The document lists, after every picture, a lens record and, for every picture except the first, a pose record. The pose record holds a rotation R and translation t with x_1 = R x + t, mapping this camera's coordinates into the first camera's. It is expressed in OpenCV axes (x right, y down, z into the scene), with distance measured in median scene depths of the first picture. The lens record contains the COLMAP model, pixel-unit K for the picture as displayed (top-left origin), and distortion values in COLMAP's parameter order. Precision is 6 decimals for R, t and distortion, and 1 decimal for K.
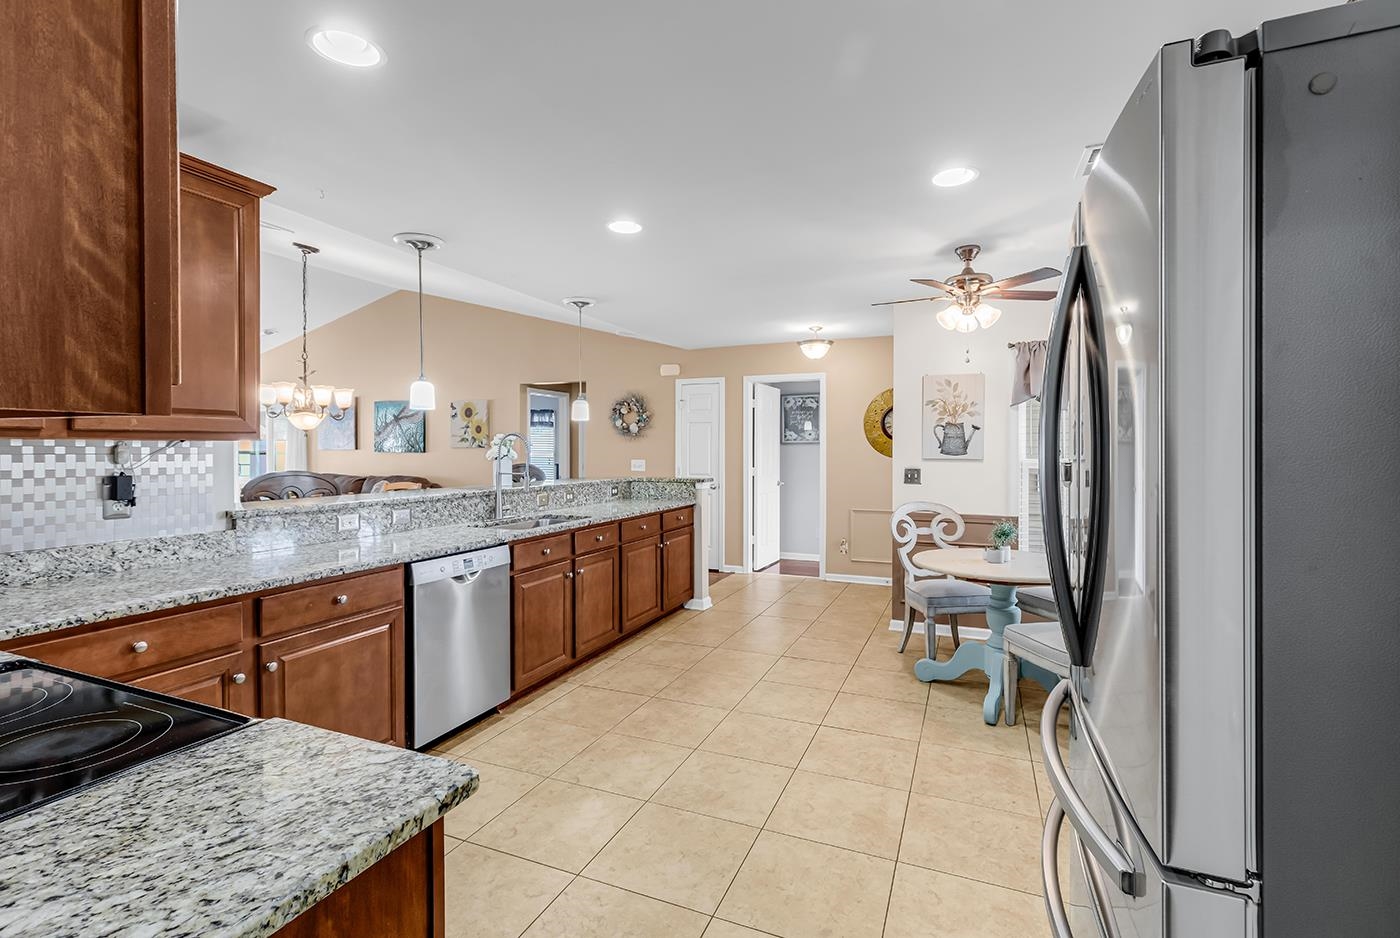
lens RADIAL K [[649.2, 0, 732.1], [0, 649.2, 452.7], [0, 0, 1]] dist [-0.002168, 0.000654]
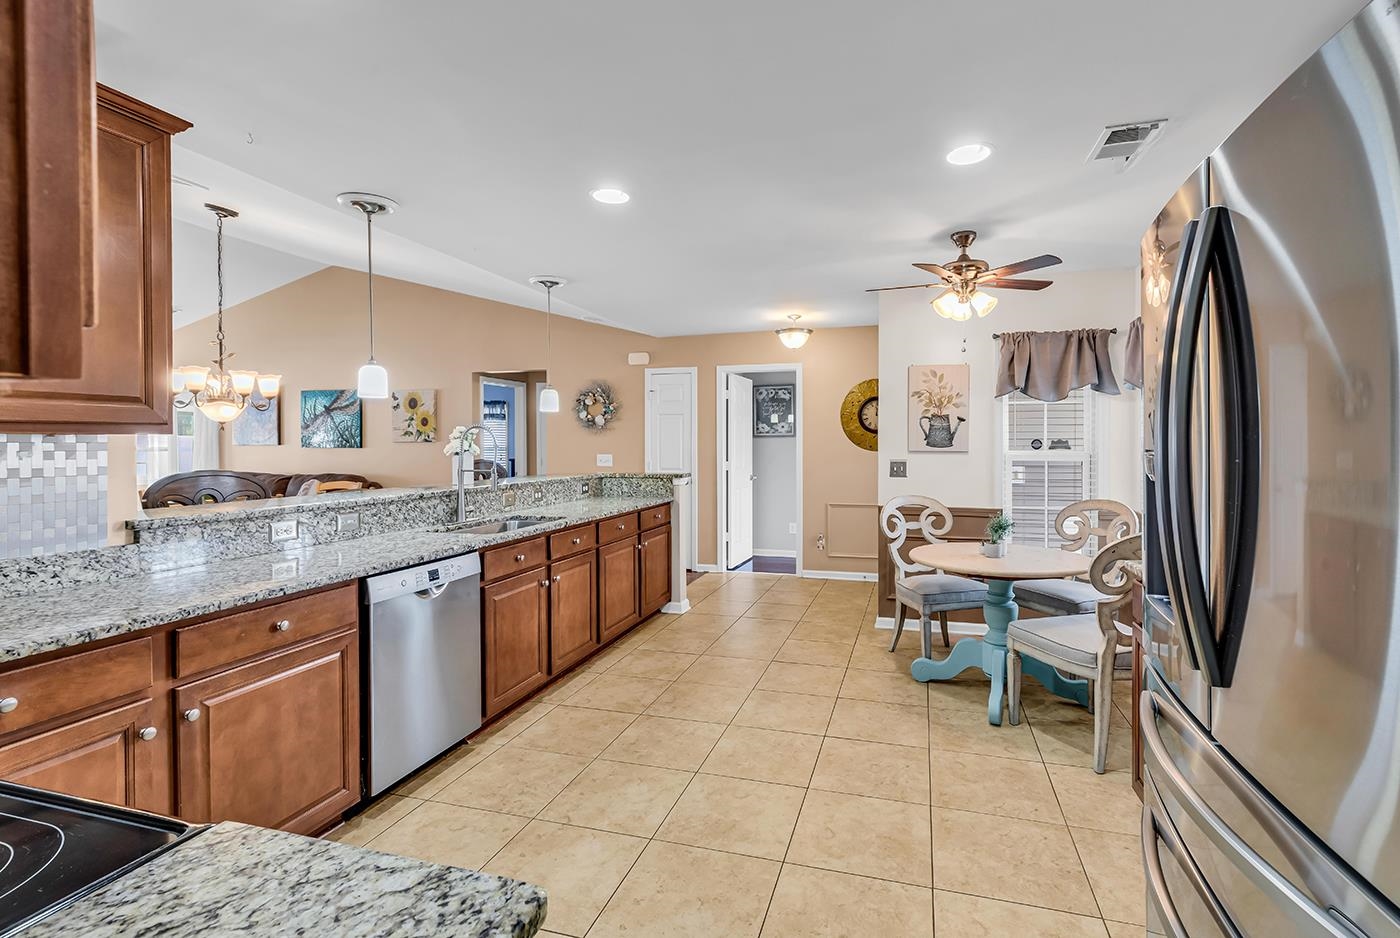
lens RADIAL K [[649.2, 0, 753.2], [0, 649.2, 446.3], [0, 0, 1]] dist [-0.002168, 0.000654]
pose [[0.993406, -0.005147, 0.114537, -0.070047], [0.005095, 0.999987, 0.000745, -0.000058], [-0.114539, -0.000156, 0.993419, 0.078448]]
